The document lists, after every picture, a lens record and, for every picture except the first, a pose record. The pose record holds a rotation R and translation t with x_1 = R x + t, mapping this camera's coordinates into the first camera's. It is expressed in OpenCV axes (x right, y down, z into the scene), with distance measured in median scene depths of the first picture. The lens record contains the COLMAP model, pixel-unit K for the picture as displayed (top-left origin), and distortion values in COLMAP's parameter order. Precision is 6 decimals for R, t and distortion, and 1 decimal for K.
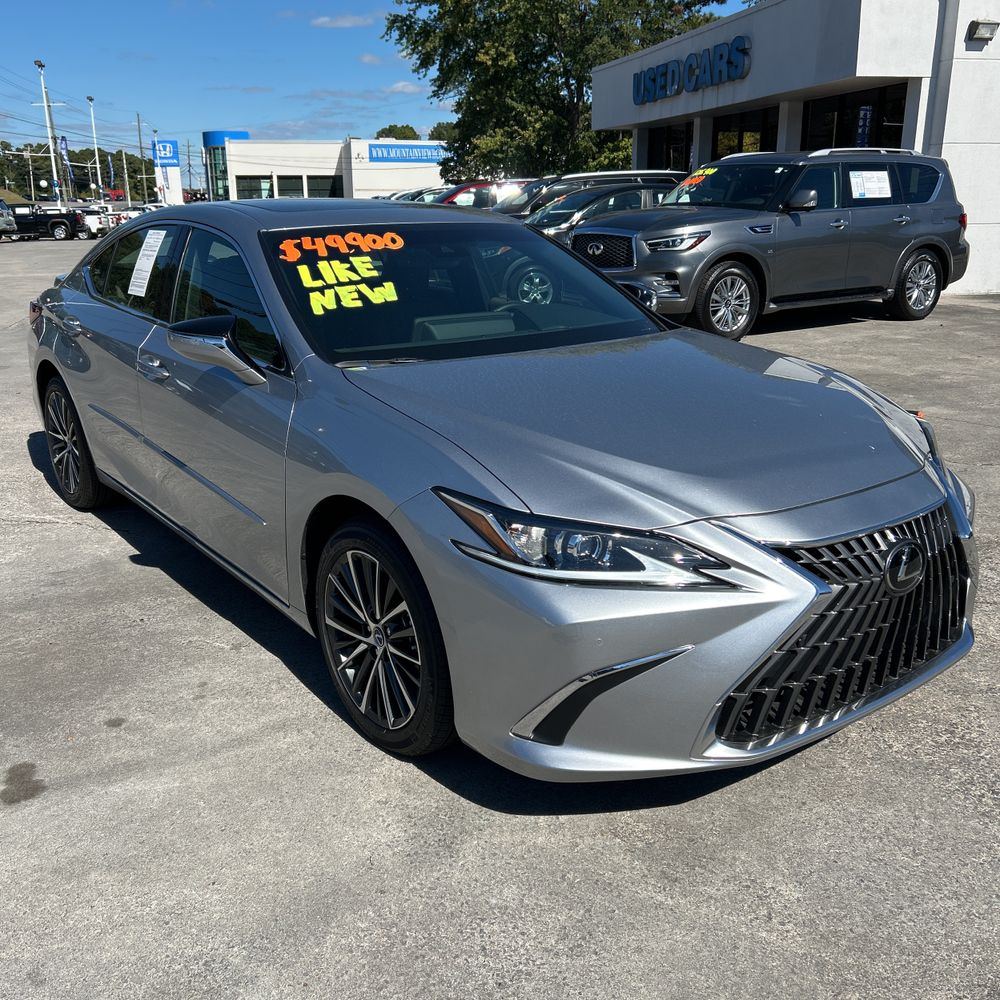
lens RADIAL K [[1007.0, 0, 503.7], [0, 1007.0, 504.4], [0, 0, 1]] dist [0.022351, 0.000000]
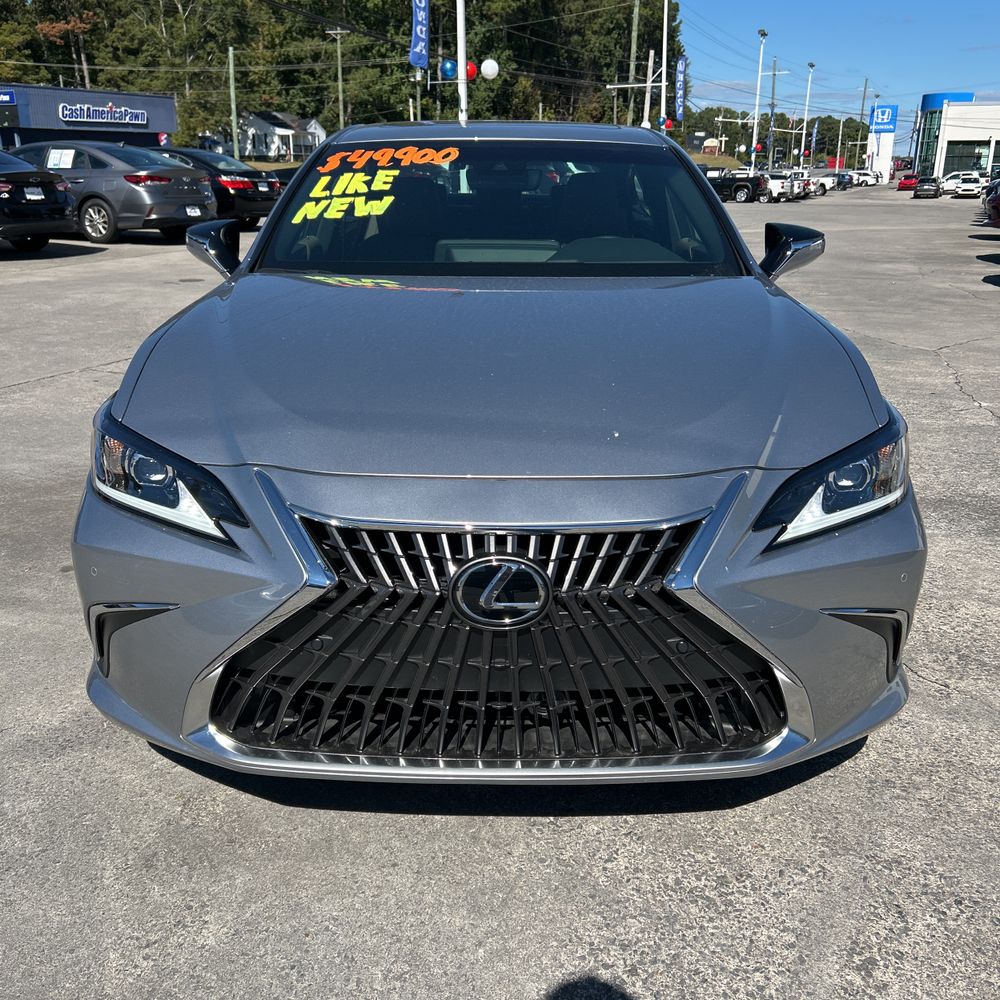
lens RADIAL K [[1007.0, 0, 500.7], [0, 1007.0, 500.2], [0, 0, 1]] dist [0.022351, 0.000000]
pose [[0.792660, 0.206458, -0.573642, 0.181529], [-0.192037, 0.977570, 0.086478, -0.014445], [0.578629, 0.041613, 0.814528, 0.098527]]
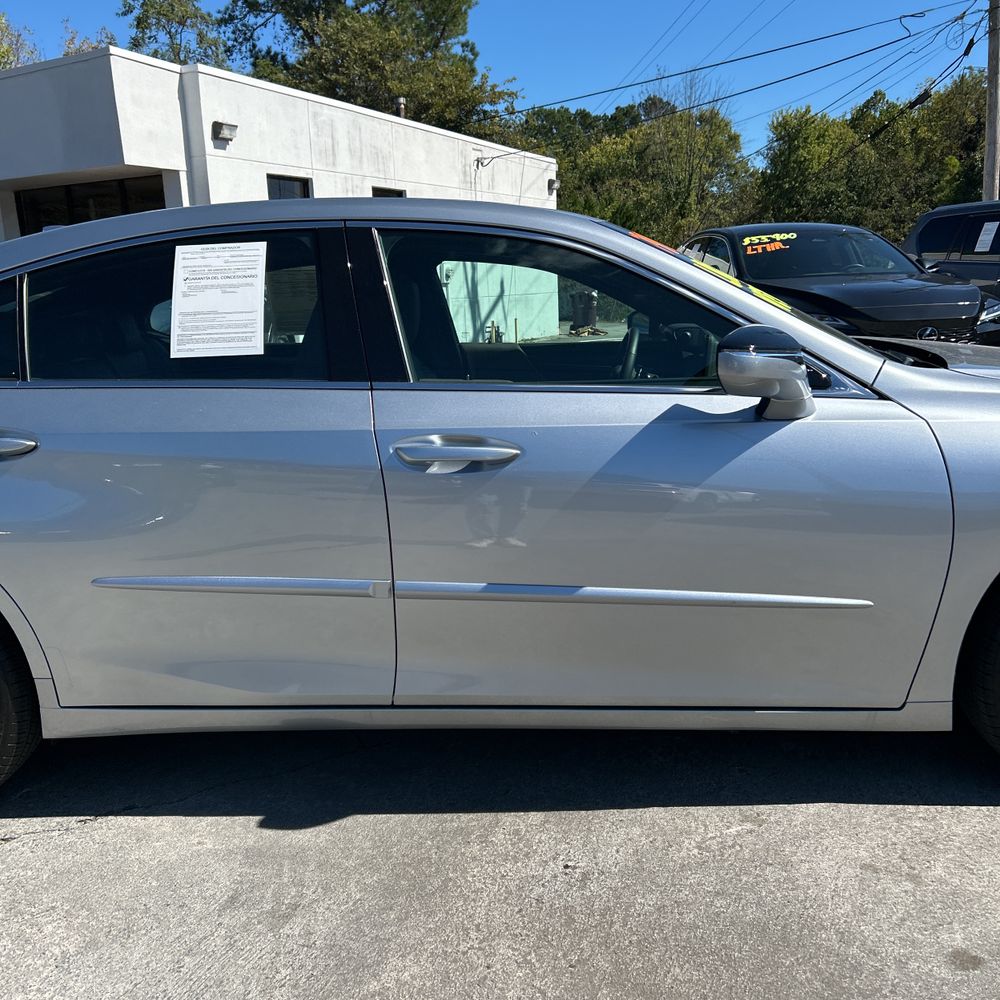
lens RADIAL K [[1007.0, 0, 499.7], [0, 1007.0, 502.9], [0, 0, 1]] dist [0.022351, 0.000000]
pose [[0.633316, -0.181418, 0.752328, -0.275554], [0.260360, 0.965415, 0.013629, -0.037850], [-0.728782, 0.187245, 0.658647, 0.211263]]
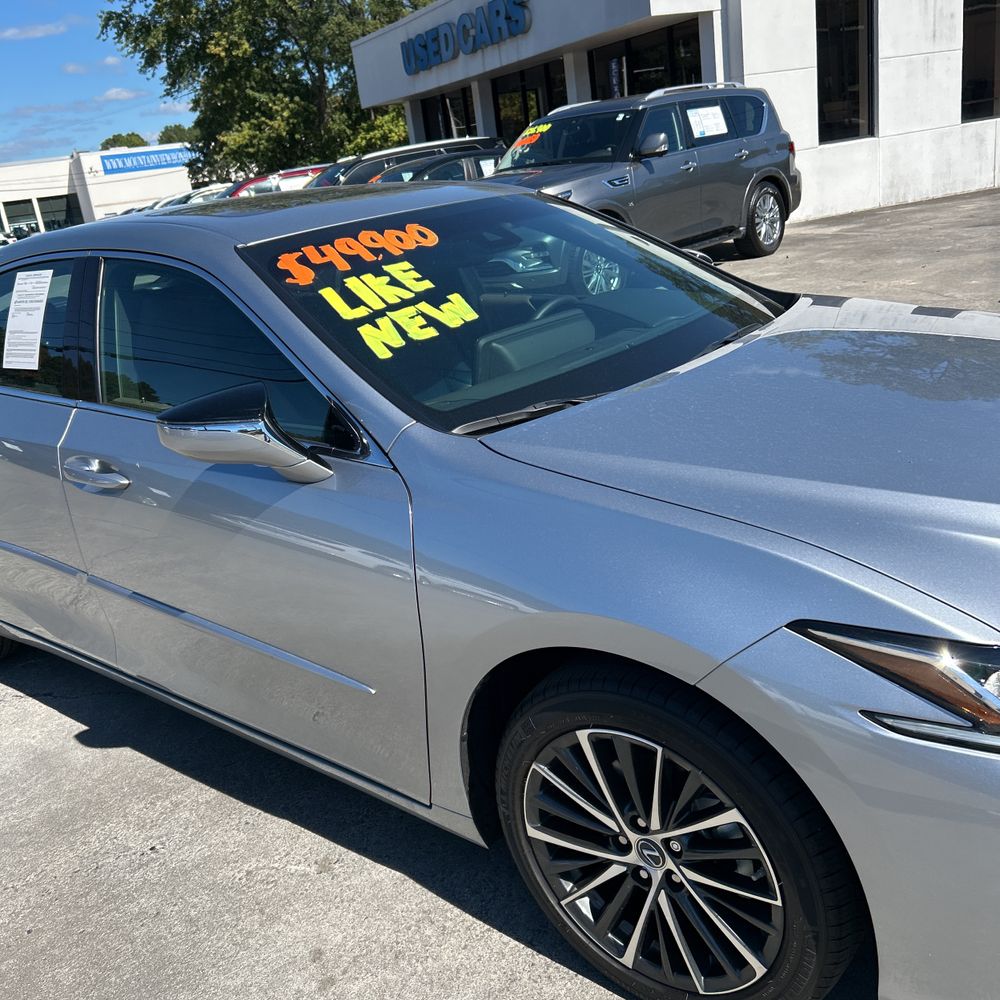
lens RADIAL K [[1007.0, 0, 493.7], [0, 1007.0, 500.0], [0, 0, 1]] dist [0.022351, 0.000000]
pose [[0.965647, -0.186805, 0.180636, -0.076364], [0.184571, 0.982384, 0.029254, -0.031633], [-0.182919, 0.005091, 0.983115, 0.104719]]
